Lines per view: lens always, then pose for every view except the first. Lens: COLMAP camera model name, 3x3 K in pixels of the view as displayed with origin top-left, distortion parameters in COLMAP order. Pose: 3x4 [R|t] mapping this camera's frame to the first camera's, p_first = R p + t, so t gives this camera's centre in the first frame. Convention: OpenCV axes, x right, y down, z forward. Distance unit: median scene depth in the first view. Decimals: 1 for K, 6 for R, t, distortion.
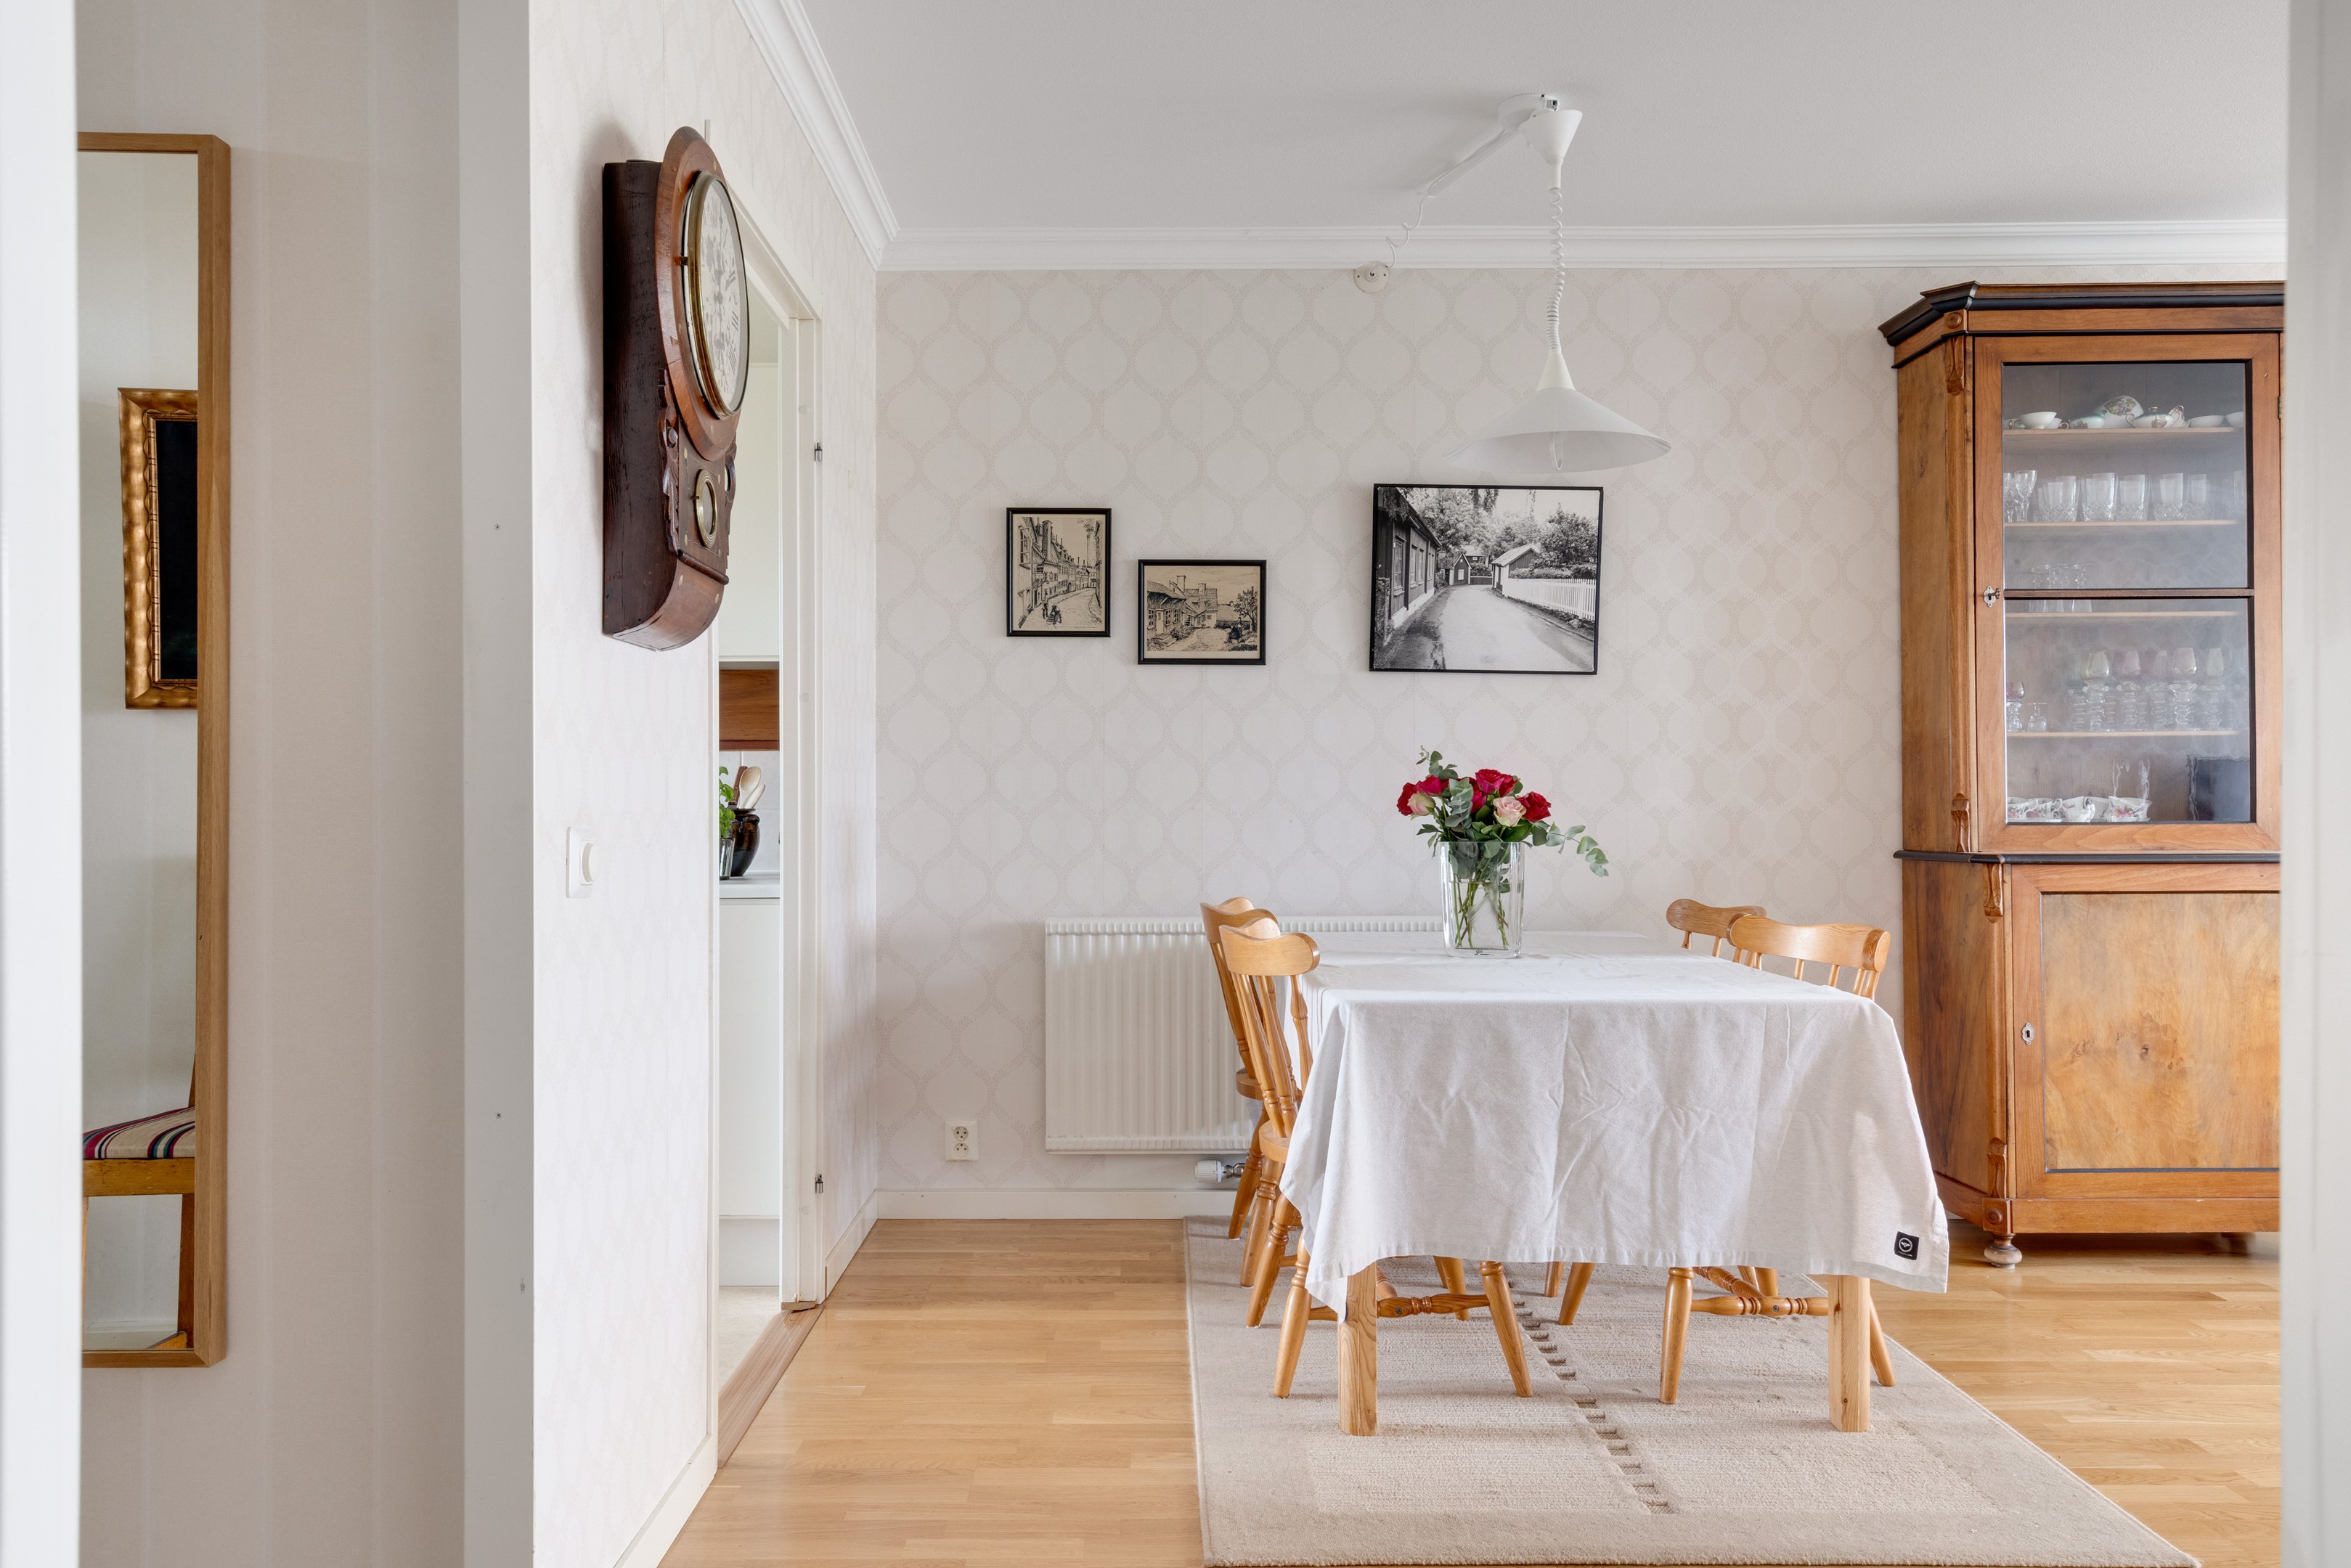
lens RADIAL K [[1717.3, 0, 1177.1], [0, 1717.3, 797.2], [0, 0, 1]] dist [0.027092, 0.003283]
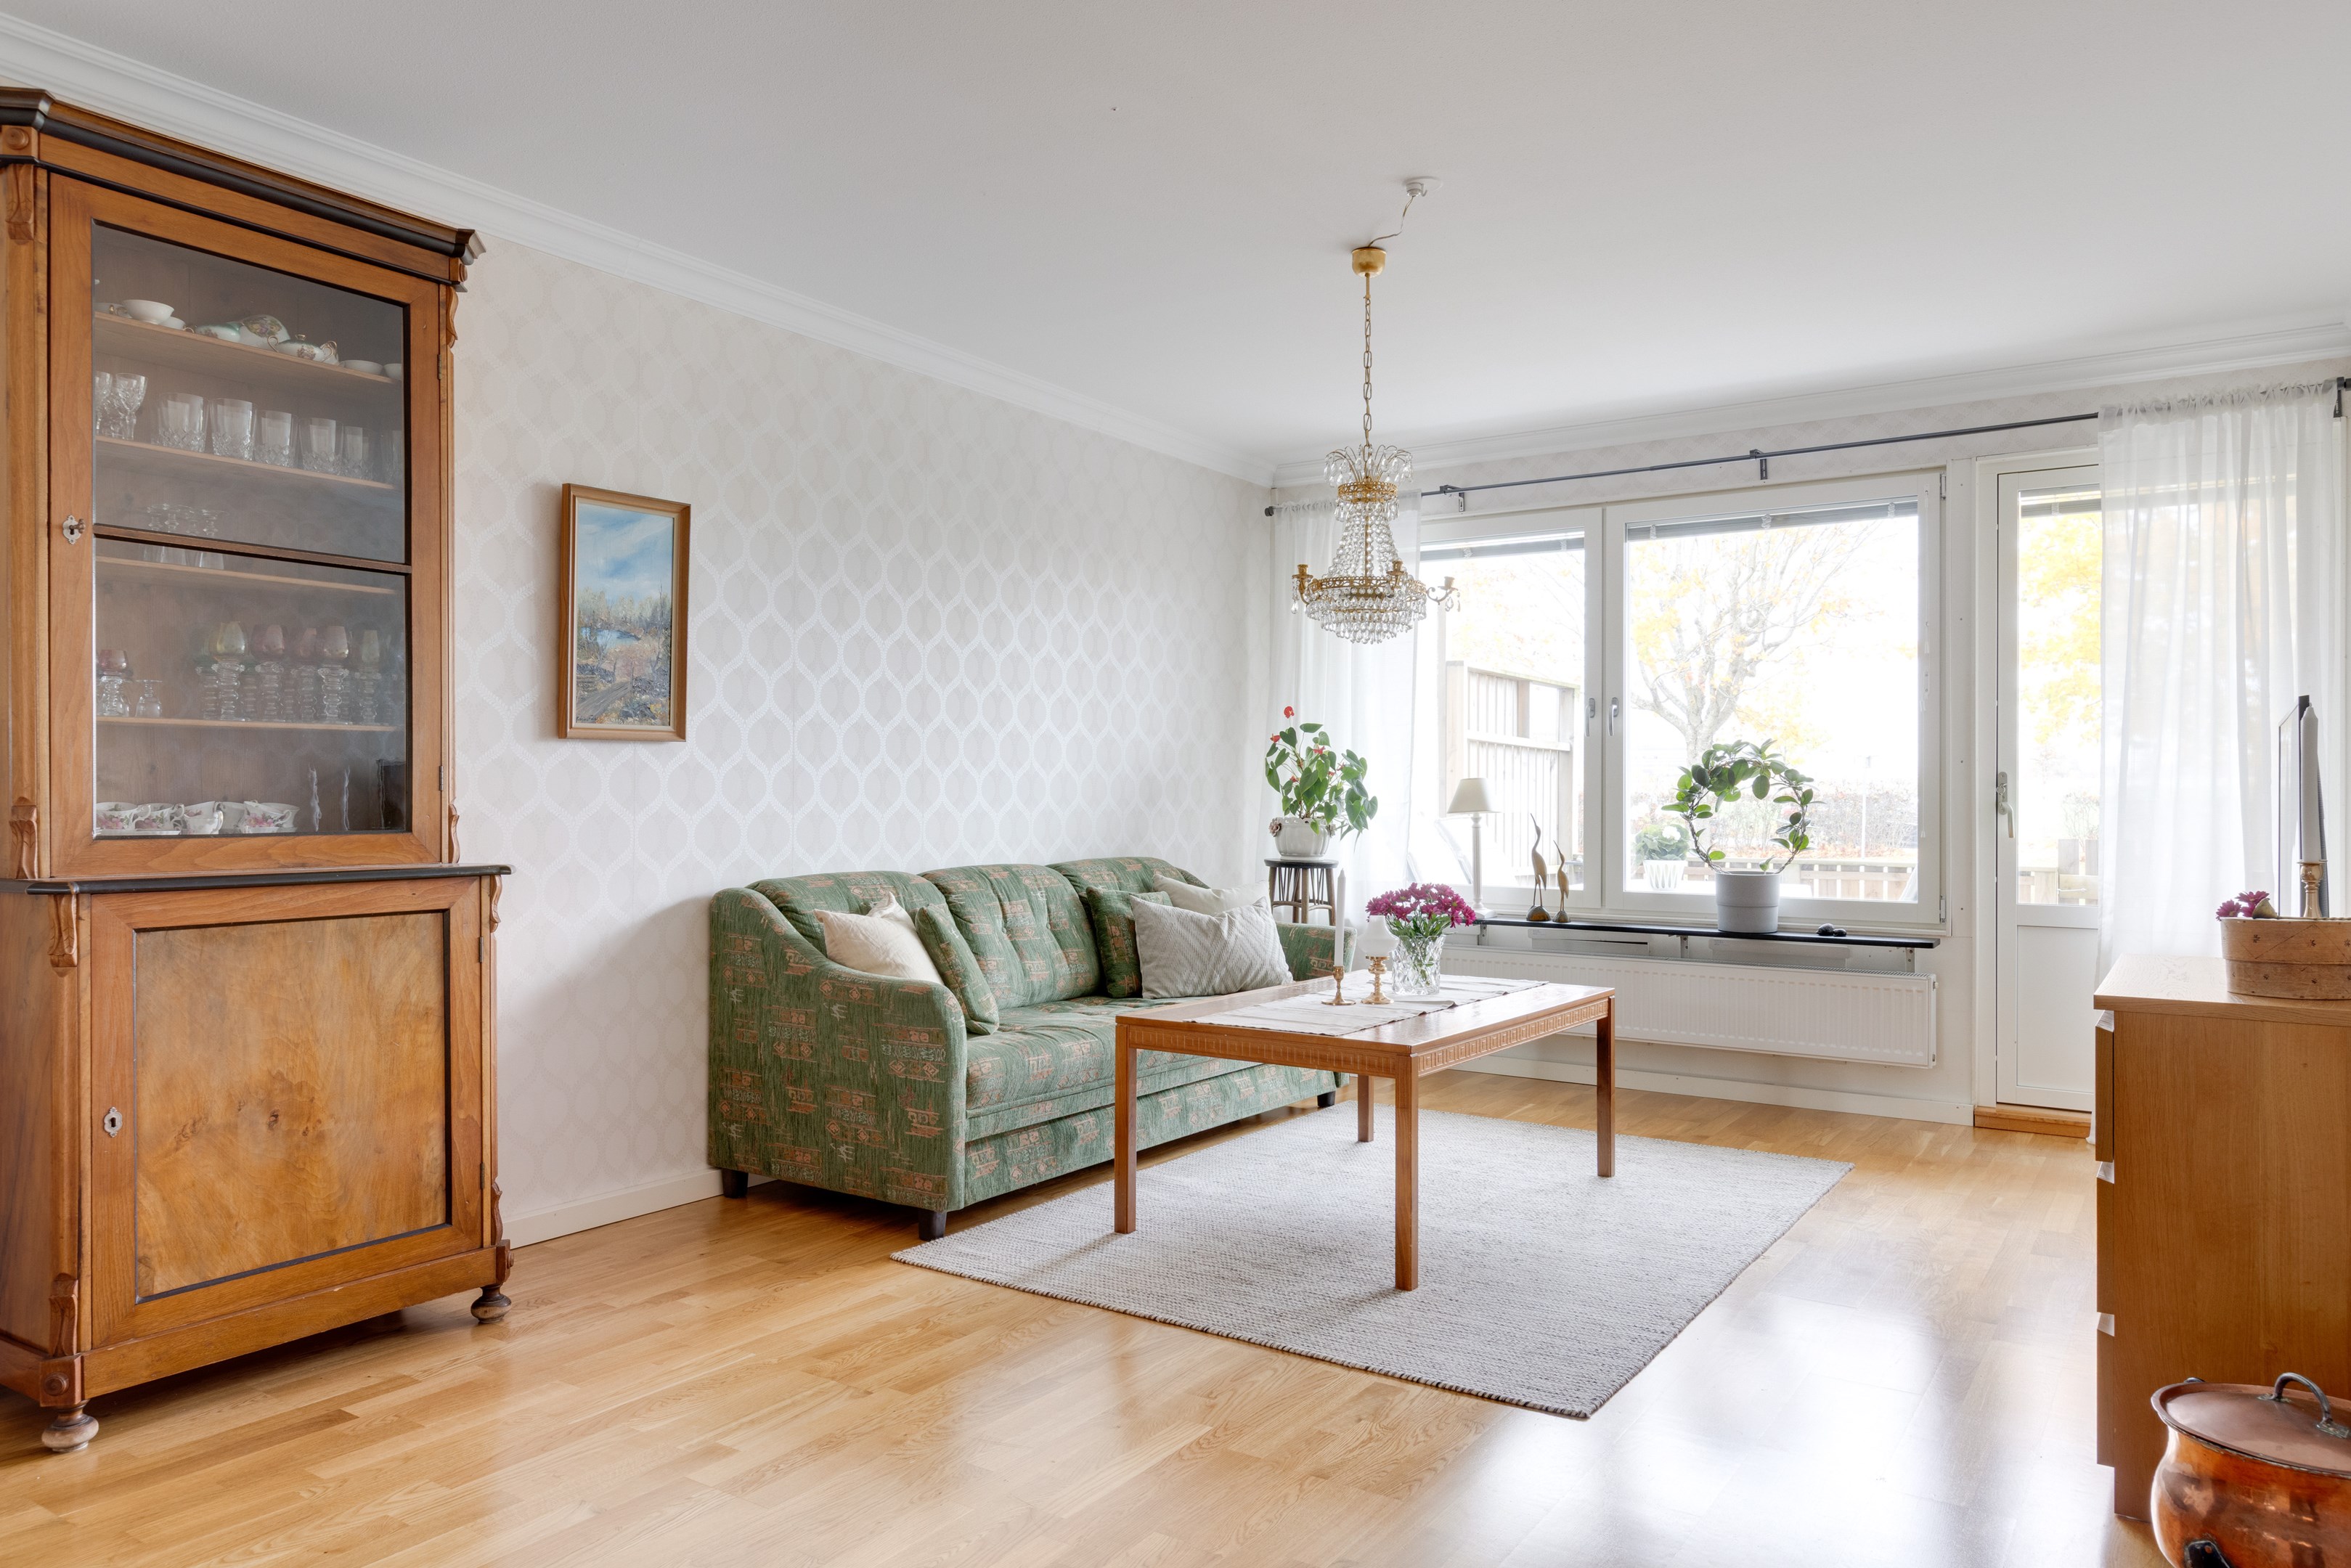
lens RADIAL K [[1549.3, 0, 1166.5], [0, 1549.3, 783.0], [0, 0, 1]] dist [-0.008245, 0.002406]
pose [[0.566021, 0.011753, 0.824307, 0.196343], [-0.002588, 0.999919, -0.012480, -0.001309], [-0.824387, 0.004931, 0.566006, 0.248014]]
